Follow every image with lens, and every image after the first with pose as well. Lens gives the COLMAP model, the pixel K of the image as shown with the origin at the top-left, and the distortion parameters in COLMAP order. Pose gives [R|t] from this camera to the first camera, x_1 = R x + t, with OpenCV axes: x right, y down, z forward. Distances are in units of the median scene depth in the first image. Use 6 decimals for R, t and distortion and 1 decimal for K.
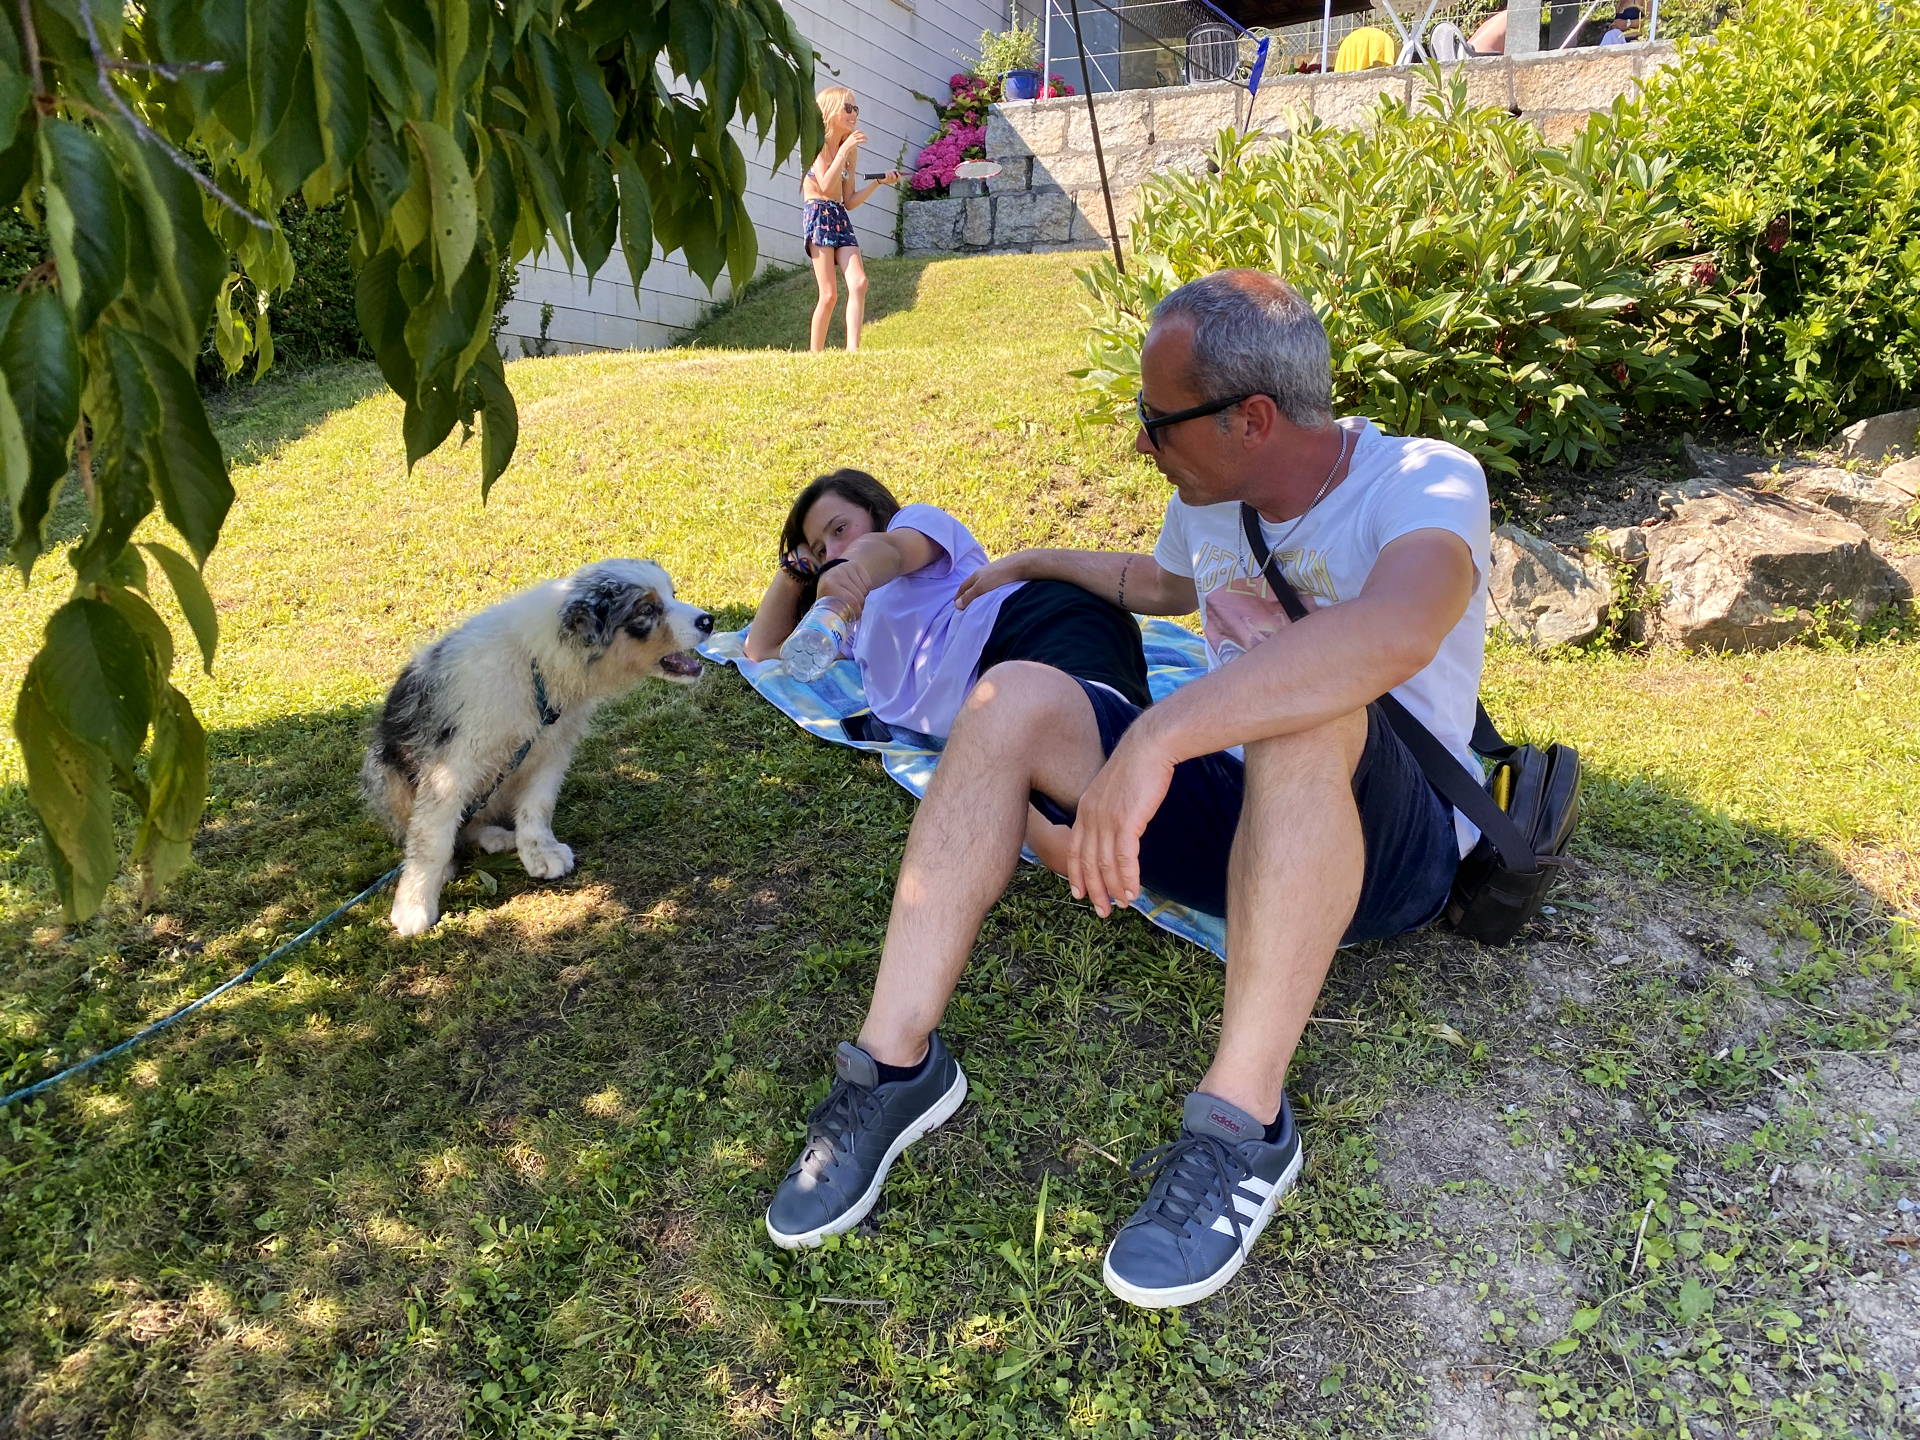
lens RADIAL K [[1438.2, 0, 960.9], [0, 1438.2, 720.7], [0, 0, 1]] dist [-0.005690, -0.008279]
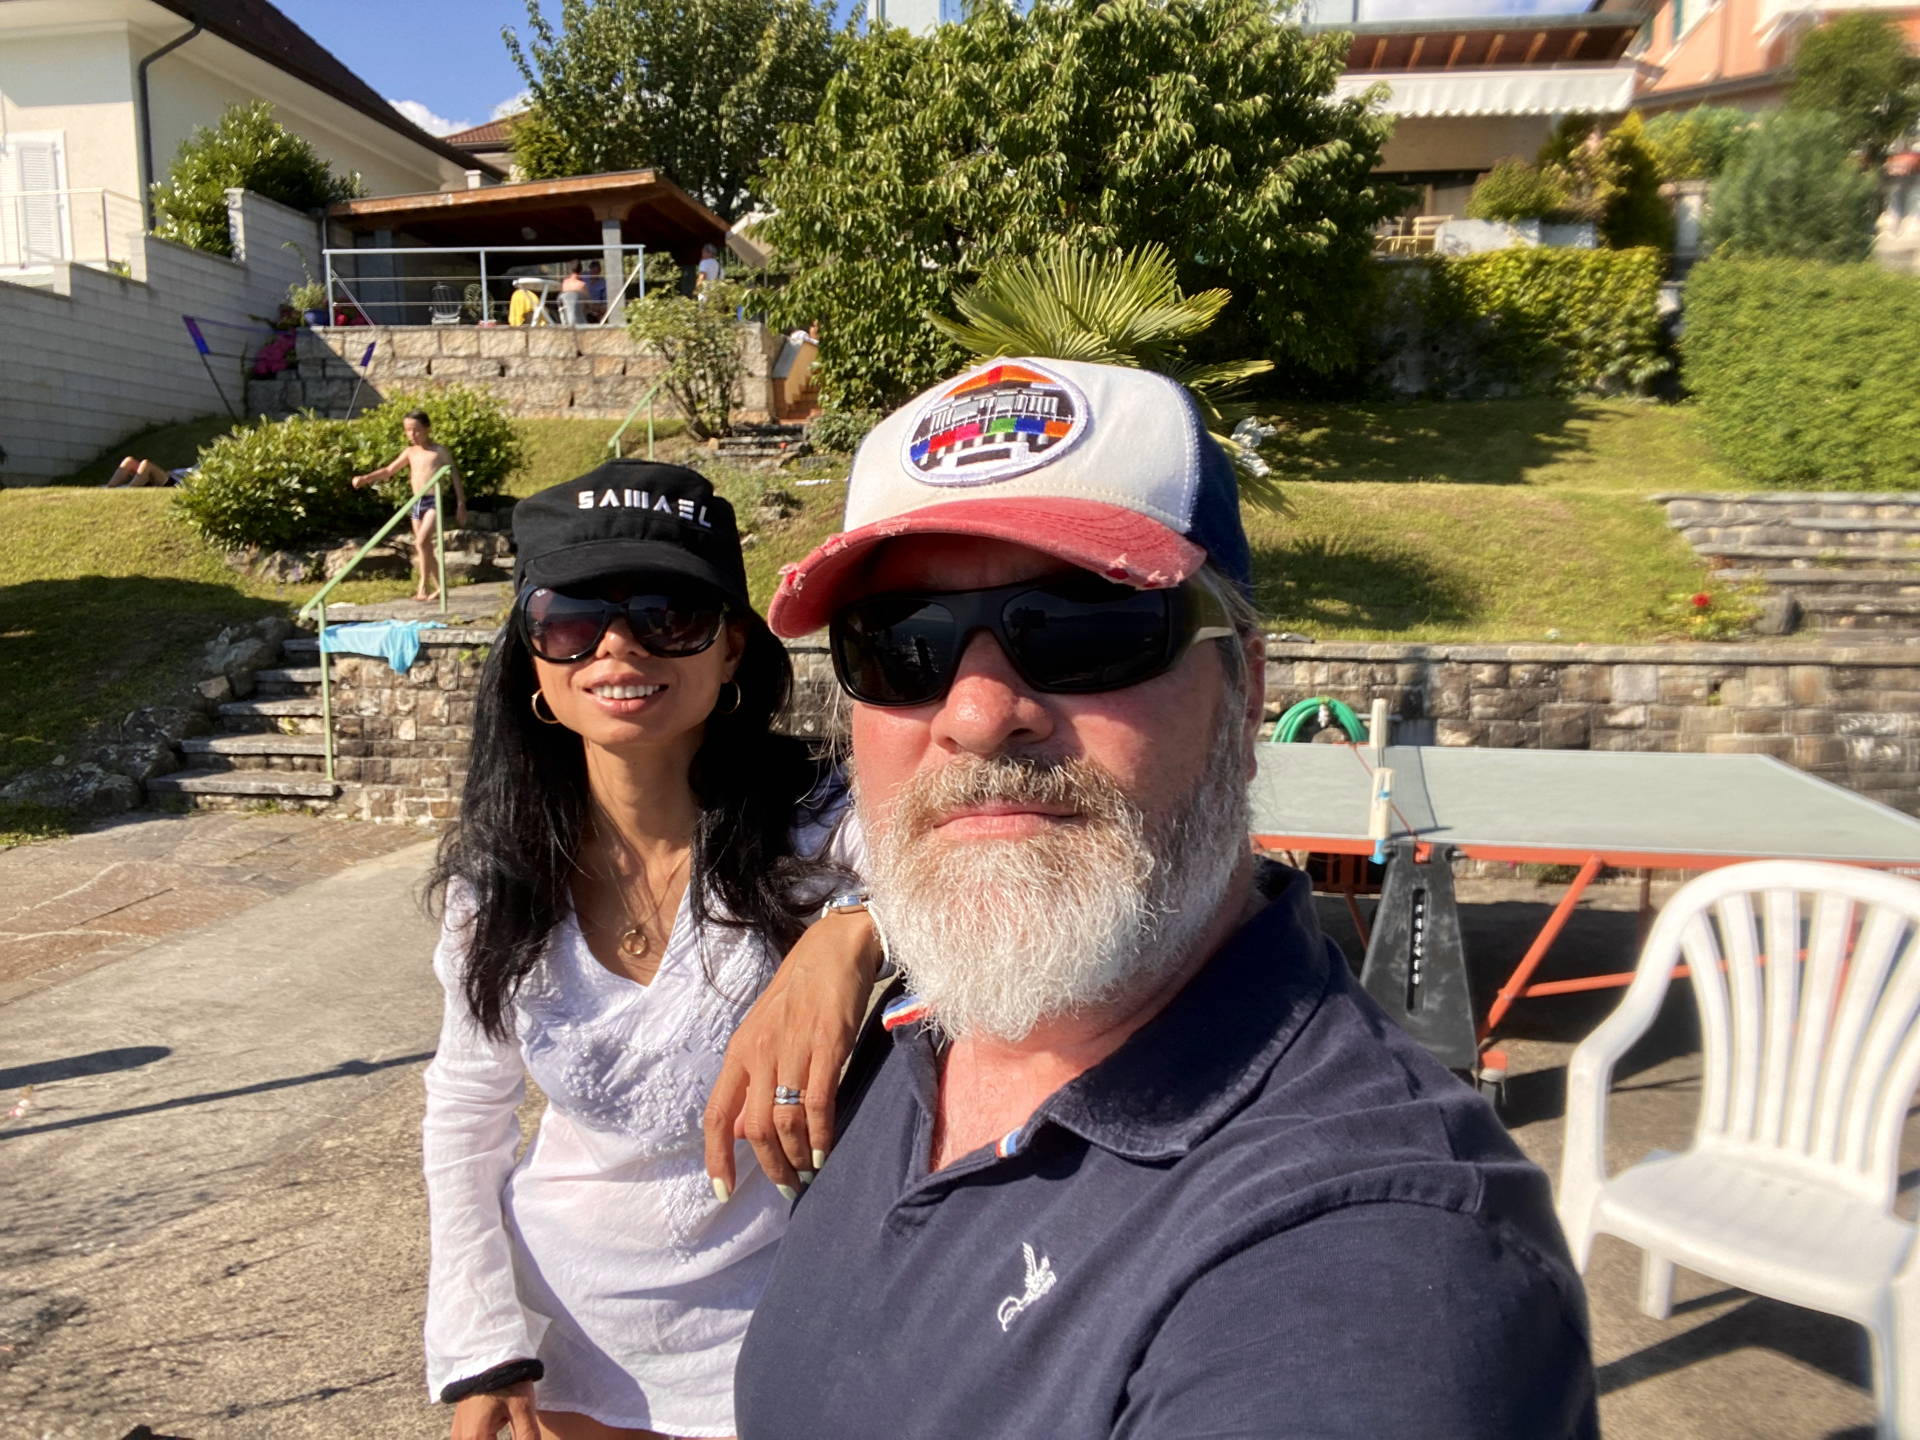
lens RADIAL K [[1293.0, 0, 959.9], [0, 1293.0, 720.2], [0, 0, 1]] dist [-0.002614, -0.001272]
pose [[0.942762, -0.055356, 0.328841, 0.239849], [0.067024, 0.997457, -0.024242, 0.130938], [-0.326663, 0.044895, 0.944074, -0.709699]]
